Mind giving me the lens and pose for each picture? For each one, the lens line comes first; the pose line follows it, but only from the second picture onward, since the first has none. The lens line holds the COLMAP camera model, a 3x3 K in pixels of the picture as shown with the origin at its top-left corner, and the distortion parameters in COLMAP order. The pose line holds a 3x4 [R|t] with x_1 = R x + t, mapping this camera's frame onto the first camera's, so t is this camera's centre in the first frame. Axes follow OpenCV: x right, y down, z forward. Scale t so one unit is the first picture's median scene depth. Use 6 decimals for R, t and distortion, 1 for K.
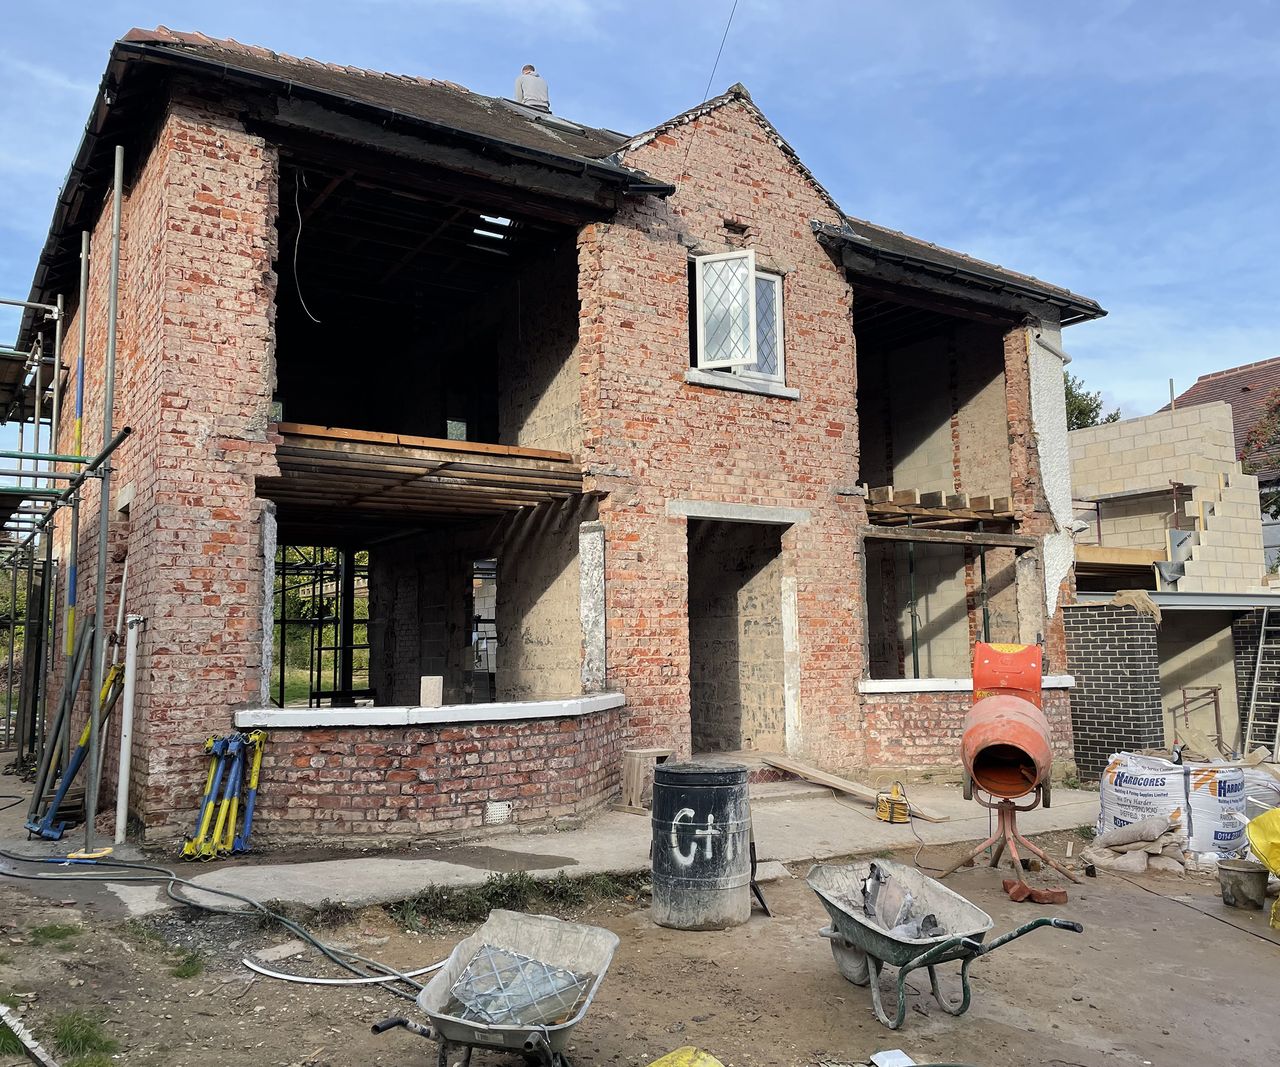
lens RADIAL K [[1057.3, 0, 640.0], [0, 1057.3, 533.5], [0, 0, 1]] dist [0.093326, -0.124256]
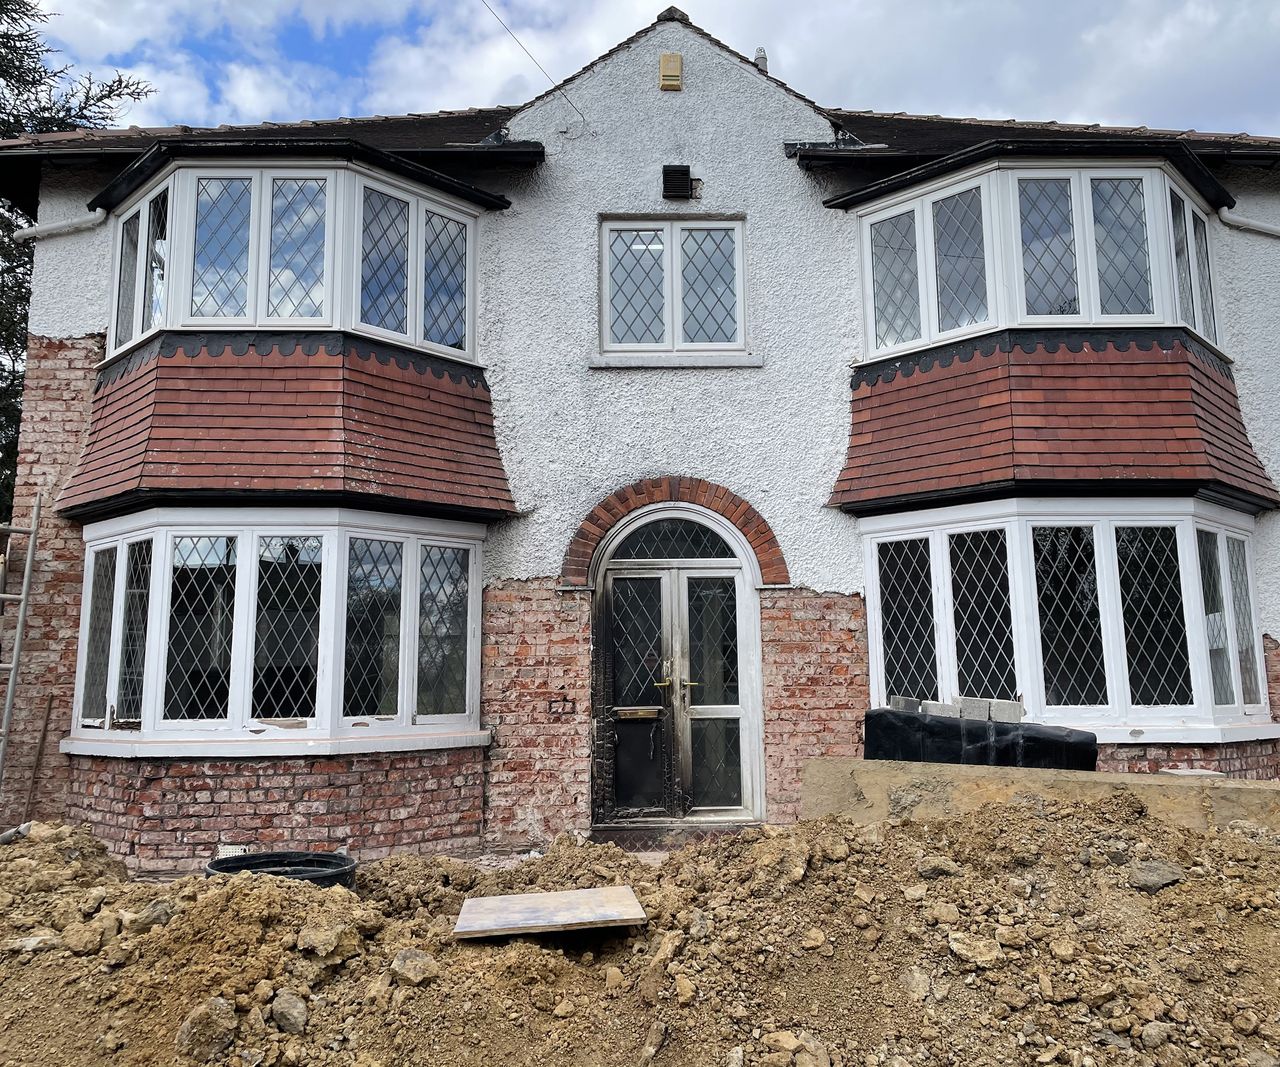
lens RADIAL K [[1057.3, 0, 640.0], [0, 1057.3, 533.5], [0, 0, 1]] dist [0.093326, -0.124256]
pose [[0.836683, -0.071276, -0.543030, 0.681575], [0.054654, 0.997412, -0.046708, 0.041930], [0.544954, 0.009401, 0.838413, 0.393694]]
